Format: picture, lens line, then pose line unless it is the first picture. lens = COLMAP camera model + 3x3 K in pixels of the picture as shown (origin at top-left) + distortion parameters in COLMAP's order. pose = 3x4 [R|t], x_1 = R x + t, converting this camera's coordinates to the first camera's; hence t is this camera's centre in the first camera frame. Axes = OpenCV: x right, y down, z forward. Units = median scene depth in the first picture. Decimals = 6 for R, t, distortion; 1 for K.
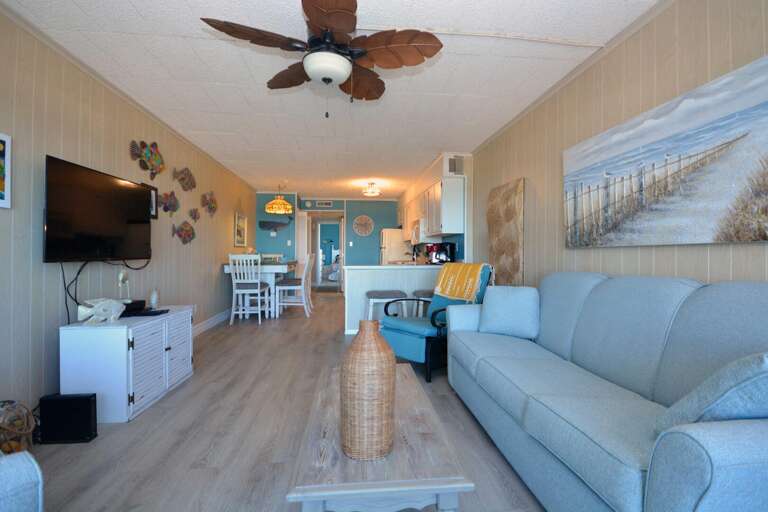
lens RADIAL K [[352.8, 0, 384.0], [0, 352.8, 256.0], [0, 0, 1]] dist [-0.010881, 0.000010]
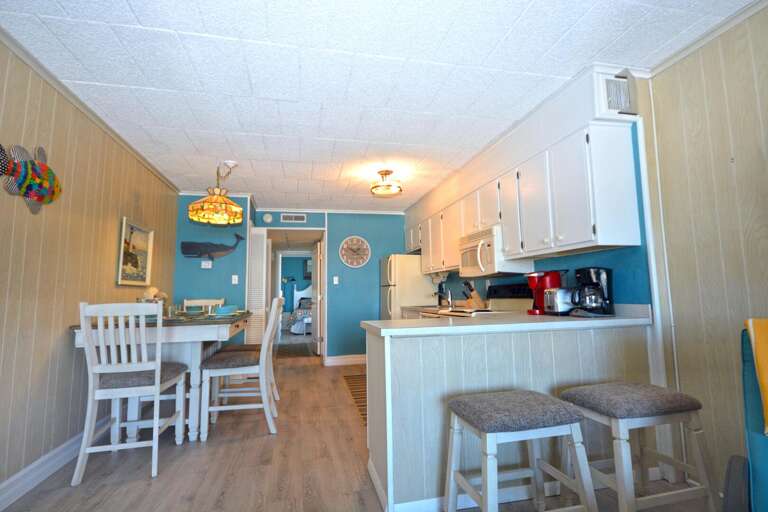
lens RADIAL K [[379.3, 0, 384.0], [0, 379.3, 256.0], [0, 0, 1]] dist [0.001949, 0.000063]
pose [[0.993851, -0.008597, 0.110392, -0.123592], [0.020486, 0.994046, -0.107022, -0.004247], [-0.108814, 0.108626, 0.988109, 0.463895]]
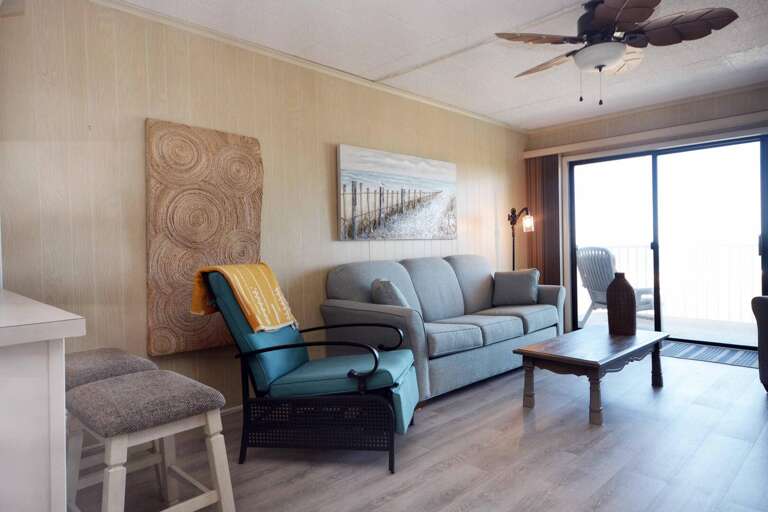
lens RADIAL K [[486.3, 0, 384.0], [0, 486.3, 256.0], [0, 0, 1]] dist [0.028265, 0.001147]
pose [[-0.613386, -0.008670, 0.789736, -0.295609], [0.021562, 0.999383, 0.027718, -0.004359], [-0.789489, 0.034031, -0.612820, 0.761003]]
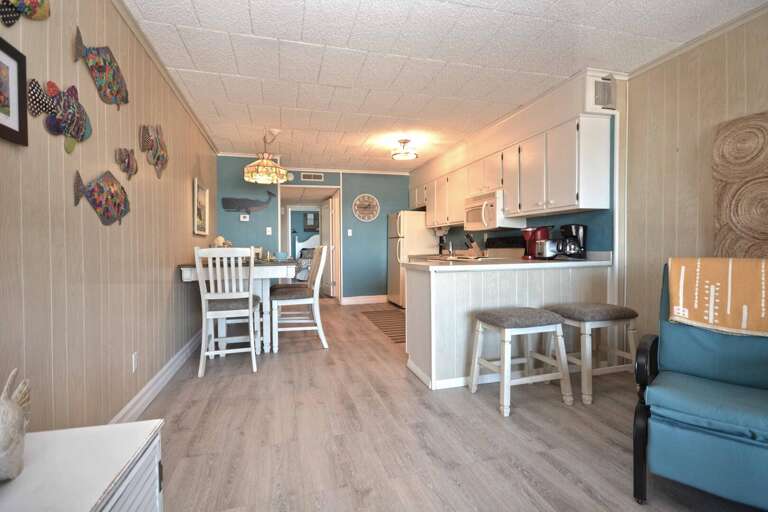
lens RADIAL K [[366.1, 0, 384.0], [0, 366.1, 256.0], [0, 0, 1]] dist [0.002699, -0.000297]
pose [[0.987469, -0.015423, 0.157055, -0.215569], [0.012639, 0.999745, 0.018709, 0.001401], [-0.157303, -0.016489, 0.987413, 0.356408]]
